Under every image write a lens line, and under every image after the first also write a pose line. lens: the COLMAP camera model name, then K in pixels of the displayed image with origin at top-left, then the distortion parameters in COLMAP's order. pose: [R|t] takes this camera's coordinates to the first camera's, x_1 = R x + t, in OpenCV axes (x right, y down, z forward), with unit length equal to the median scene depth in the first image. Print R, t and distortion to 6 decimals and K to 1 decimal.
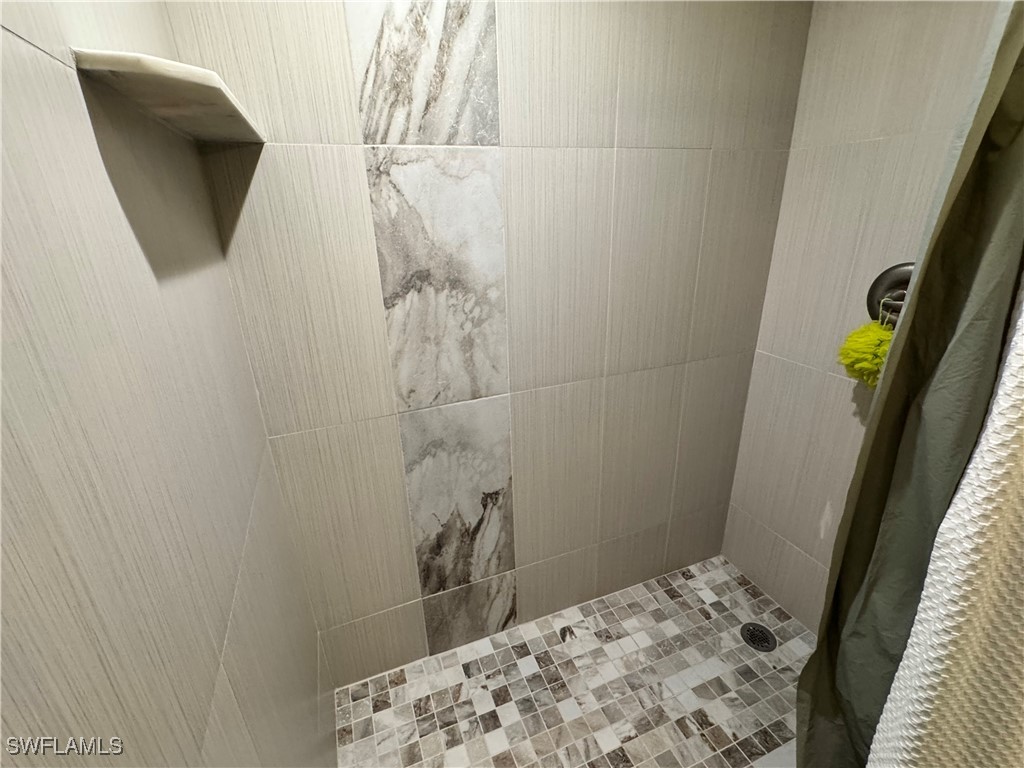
lens RADIAL K [[460.0, 0, 511.2], [0, 460.0, 383.4], [0, 0, 1]] dist [-0.001480, -0.000384]
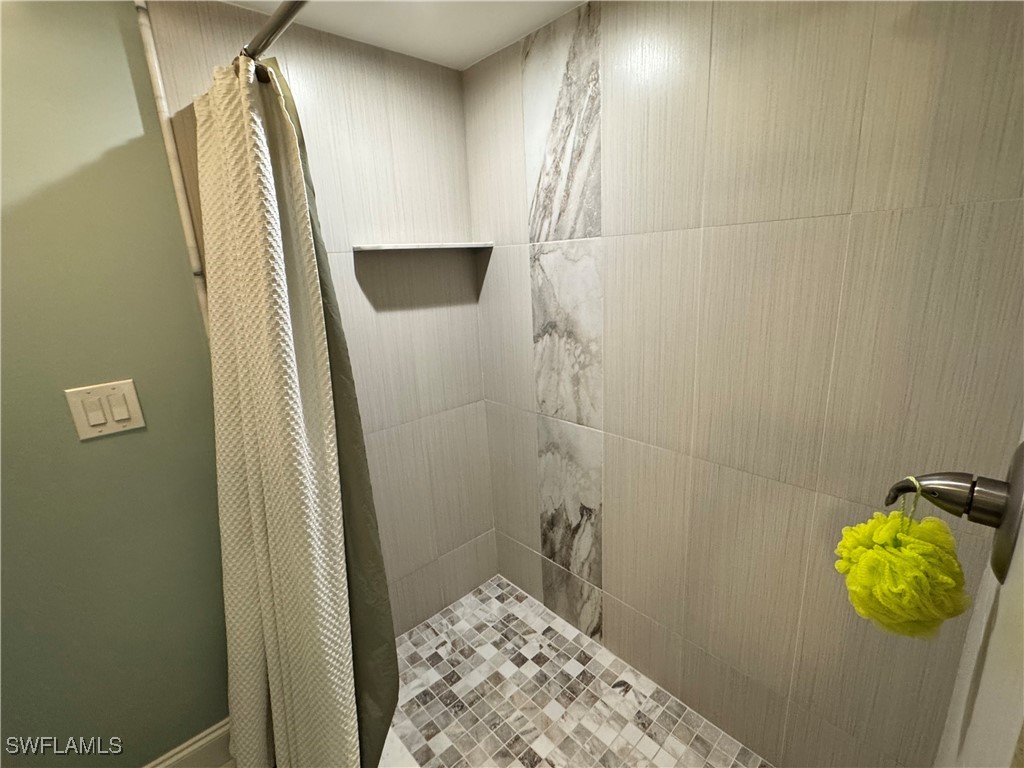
lens RADIAL K [[460.0, 0, 511.2], [0, 460.0, 383.4], [0, 0, 1]] dist [-0.001480, -0.000384]
pose [[0.364357, 0.248398, -0.897520, 1.002732], [-0.294683, 0.944999, 0.141909, -0.205919], [0.883406, 0.212779, 0.417515, 0.284180]]
